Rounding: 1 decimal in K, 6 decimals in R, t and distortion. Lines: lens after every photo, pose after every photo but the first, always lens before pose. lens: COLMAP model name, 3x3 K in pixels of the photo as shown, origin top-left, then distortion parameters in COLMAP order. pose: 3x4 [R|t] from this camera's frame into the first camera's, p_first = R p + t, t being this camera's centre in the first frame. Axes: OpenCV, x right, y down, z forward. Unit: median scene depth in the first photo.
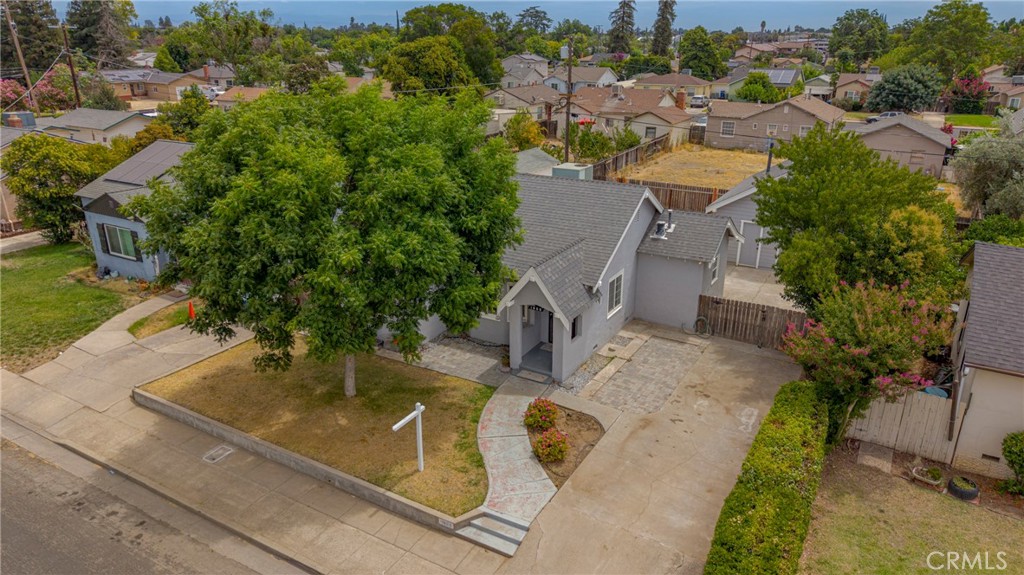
lens RADIAL K [[652.6, 0, 509.1], [0, 652.6, 305.8], [0, 0, 1]] dist [-0.004143, -0.005311]
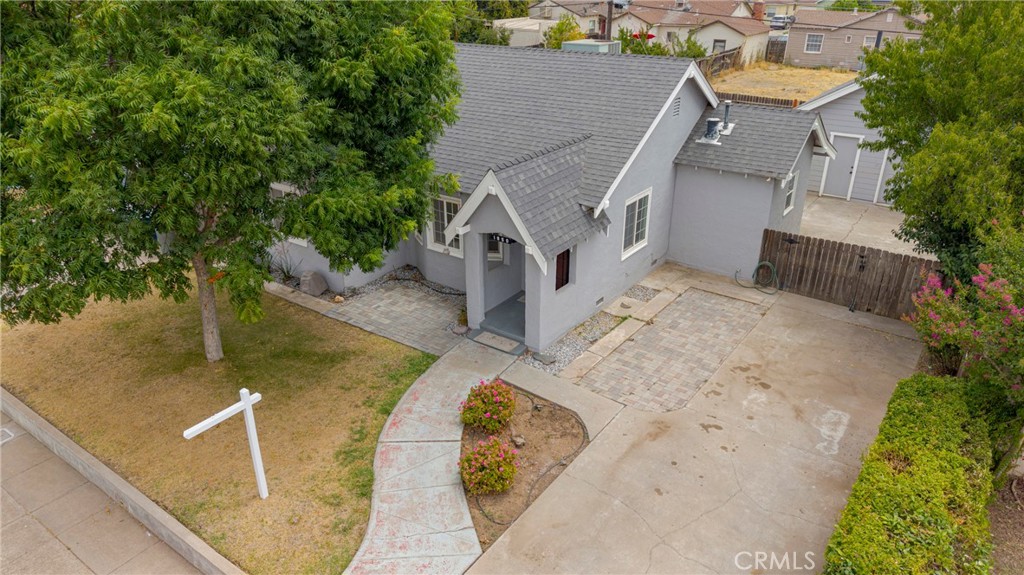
lens RADIAL K [[652.6, 0, 509.1], [0, 652.6, 305.8], [0, 0, 1]] dist [-0.004143, -0.005311]
pose [[0.995331, 0.039287, -0.088164, 0.106430], [-0.031741, 0.995840, 0.085416, 0.014826], [0.091153, -0.082219, 0.992437, 0.348689]]
